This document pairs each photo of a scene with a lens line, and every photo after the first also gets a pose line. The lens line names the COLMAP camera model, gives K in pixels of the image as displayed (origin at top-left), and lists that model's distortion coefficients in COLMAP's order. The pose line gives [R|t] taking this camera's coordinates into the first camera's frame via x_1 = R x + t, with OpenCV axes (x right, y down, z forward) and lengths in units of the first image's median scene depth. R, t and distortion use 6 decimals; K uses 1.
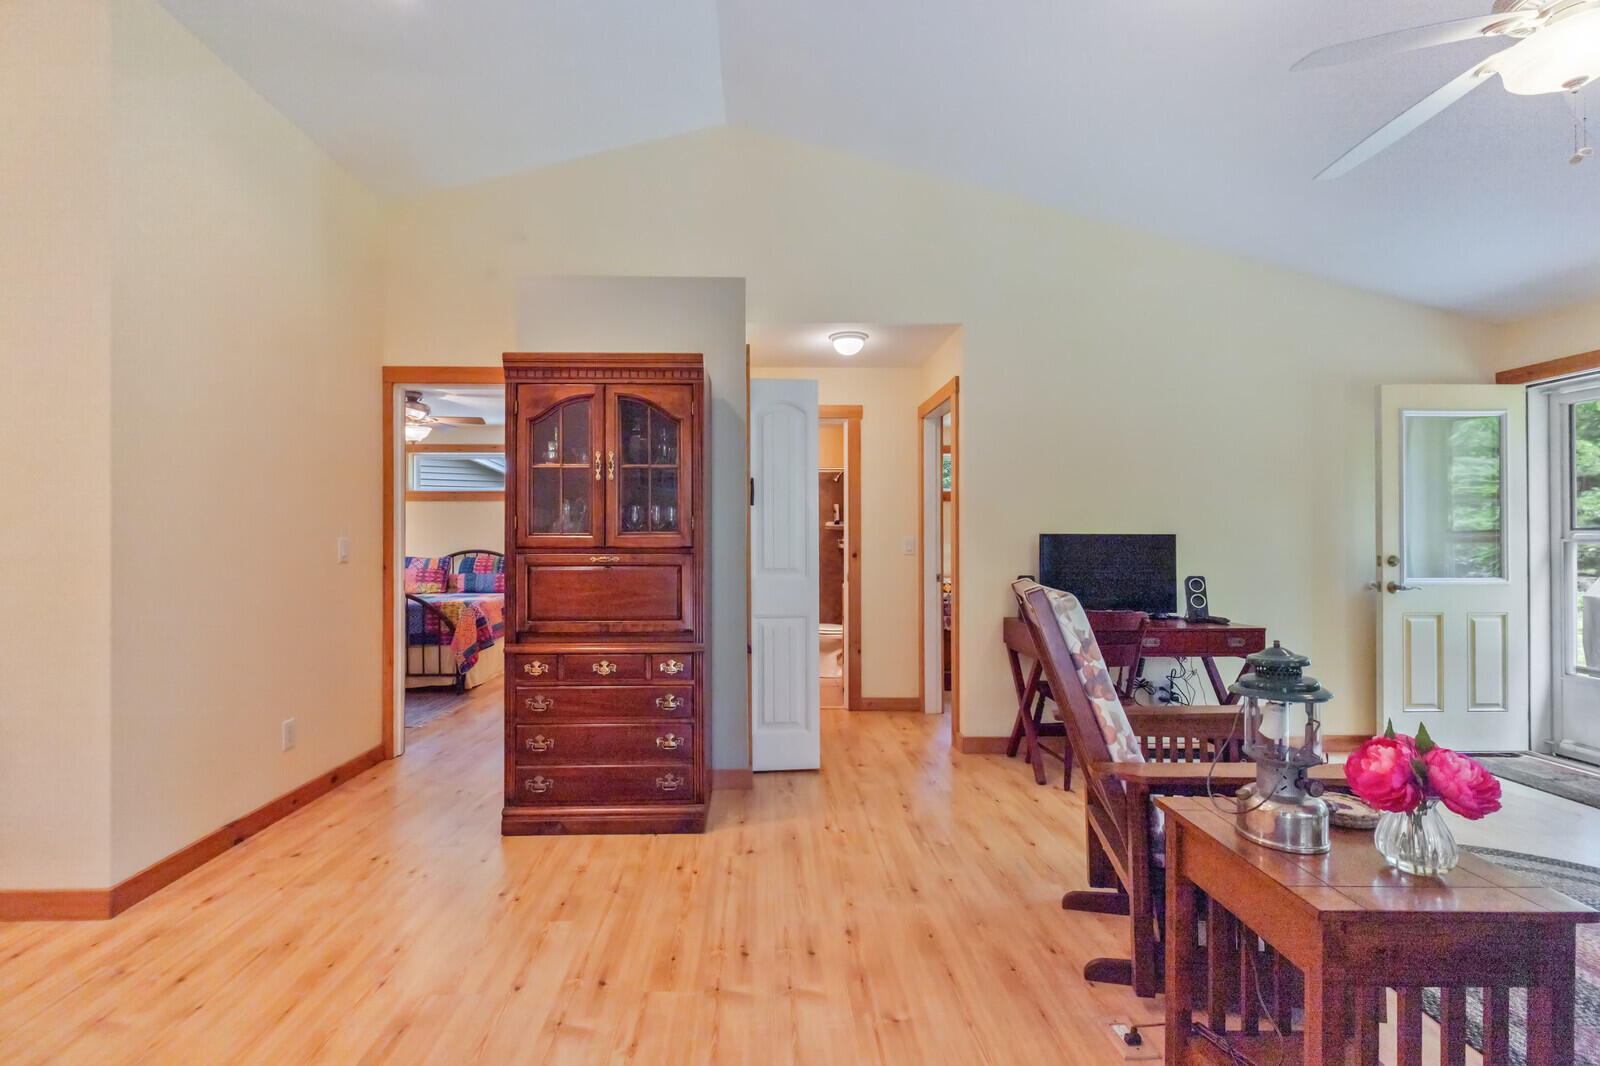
lens RADIAL K [[716.4, 0, 782.8], [0, 716.4, 534.1], [0, 0, 1]] dist [0.001468, -0.000722]
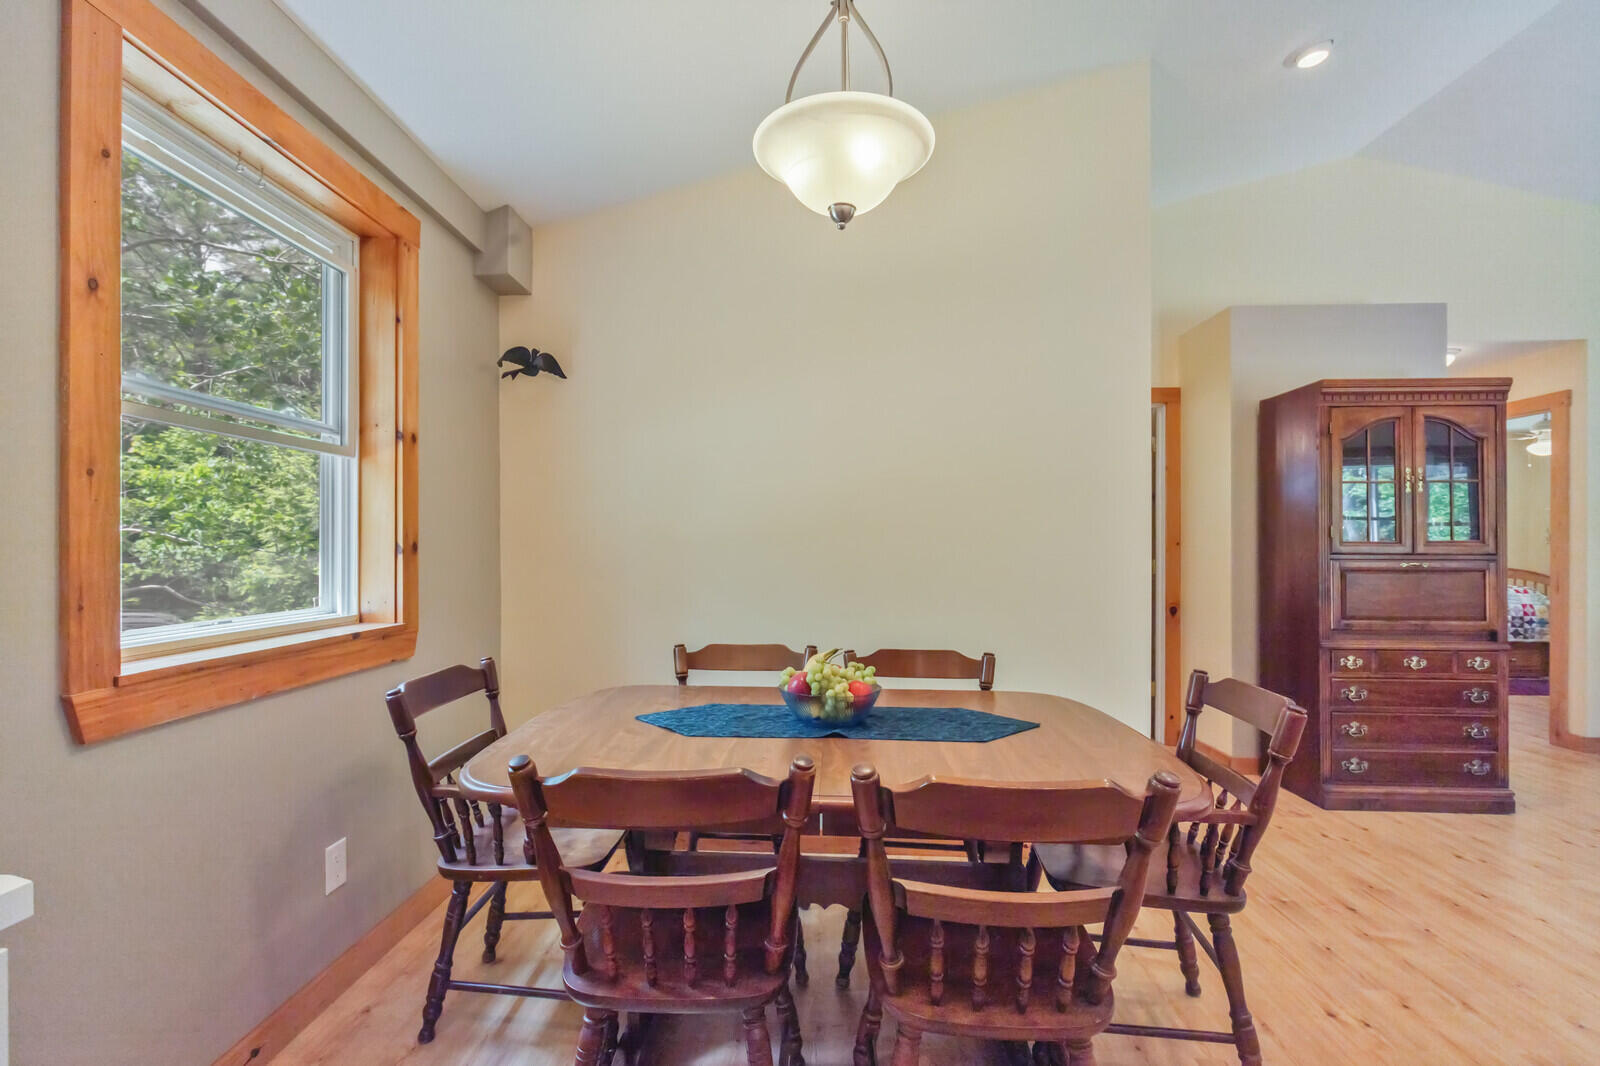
lens RADIAL K [[727.4, 0, 786.1], [0, 727.4, 545.2], [0, 0, 1]] dist [0.001296, 0.000193]
pose [[0.996455, 0.004087, -0.084024, -1.122362], [-0.003403, 0.999960, 0.008282, -0.001563], [0.084055, -0.007967, 0.996429, -0.204056]]
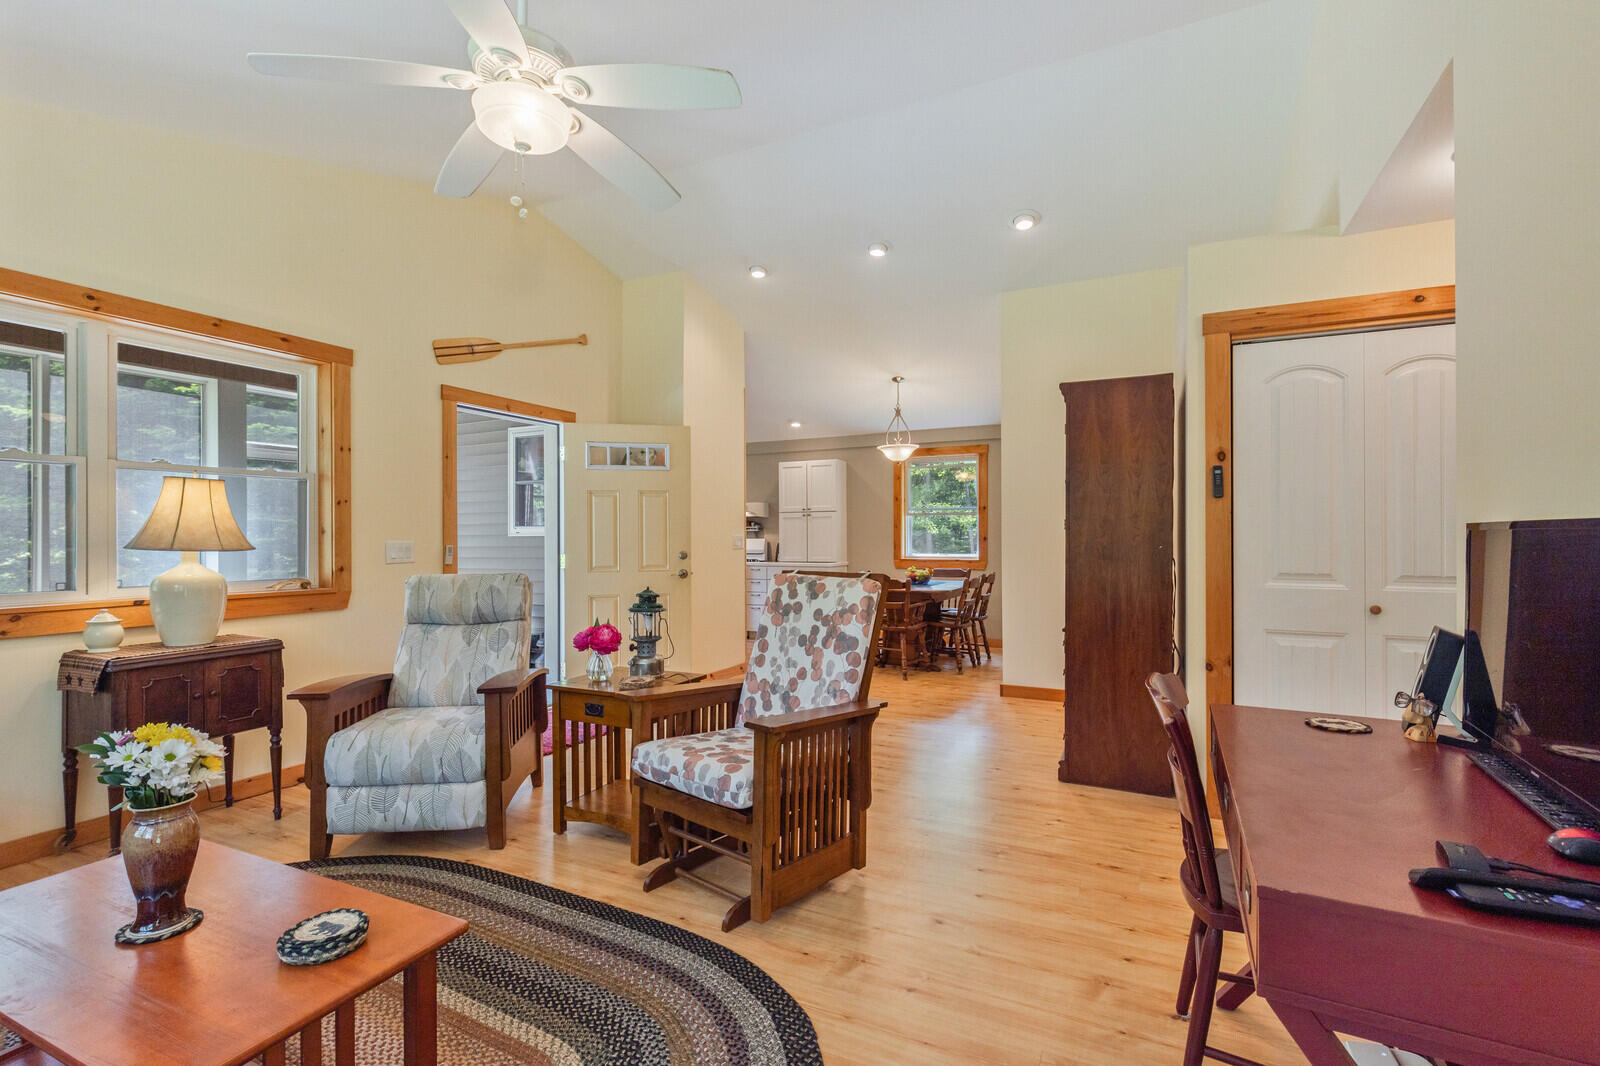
lens RADIAL K [[725.8, 0, 790.9], [0, 725.8, 531.5], [0, 0, 1]] dist [0.002125, -0.000280]
pose [[-0.467736, -0.003599, -0.883861, 1.175872], [0.012601, 0.999863, -0.010740, 0.003699], [0.883778, -0.016161, -0.467627, 1.169394]]
